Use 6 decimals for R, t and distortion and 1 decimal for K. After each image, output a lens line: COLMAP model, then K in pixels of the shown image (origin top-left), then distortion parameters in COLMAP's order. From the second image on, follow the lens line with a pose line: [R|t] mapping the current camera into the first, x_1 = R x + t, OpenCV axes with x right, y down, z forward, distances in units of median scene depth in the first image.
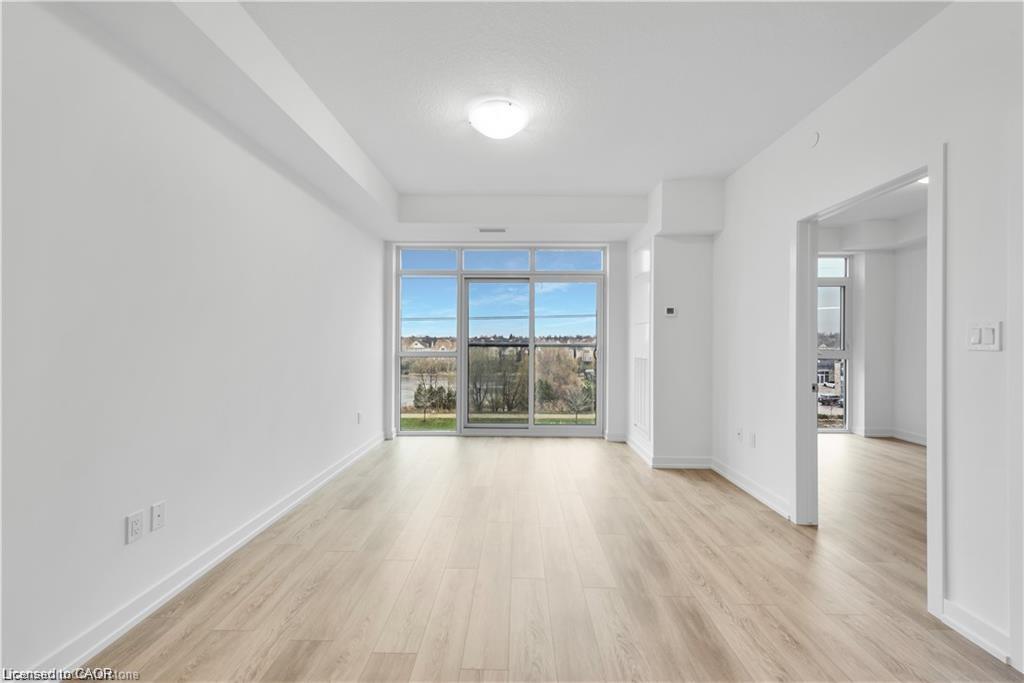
lens RADIAL K [[402.0, 0, 512.5], [0, 402.0, 339.4], [0, 0, 1]] dist [0.020961, -0.007085]
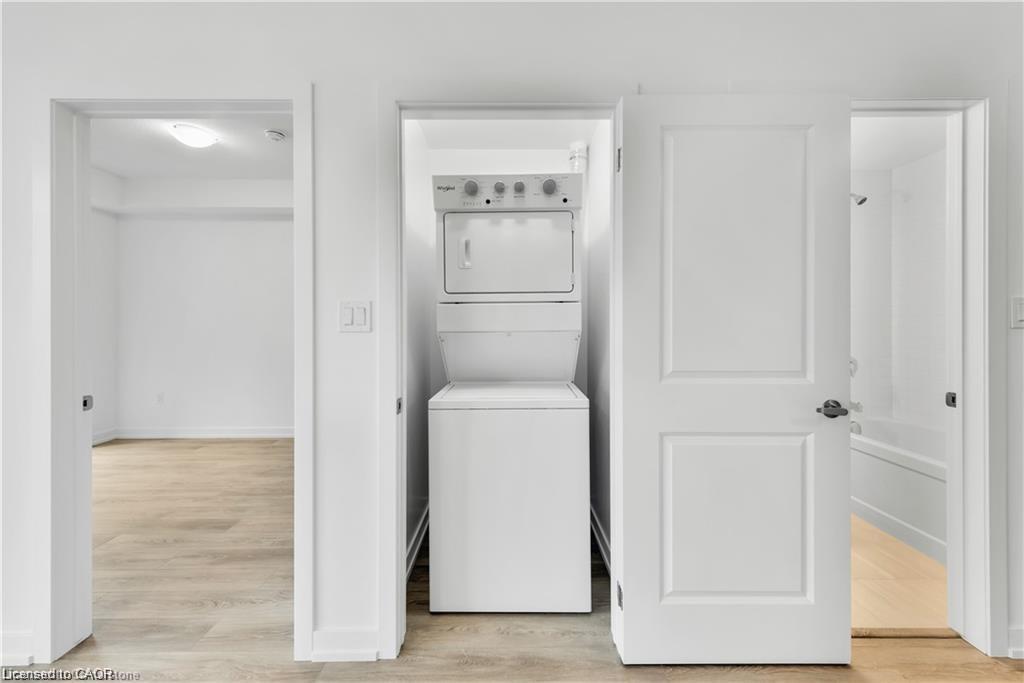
lens RADIAL K [[423.3, 0, 547.1], [0, 423.3, 324.8], [0, 0, 1]] dist [0.002514, 0.000233]
pose [[-0.019085, -0.005379, 0.999803, 0.066091], [-0.000489, 0.999985, 0.005370, 0.001798], [-0.999818, -0.000387, -0.019087, 0.189871]]
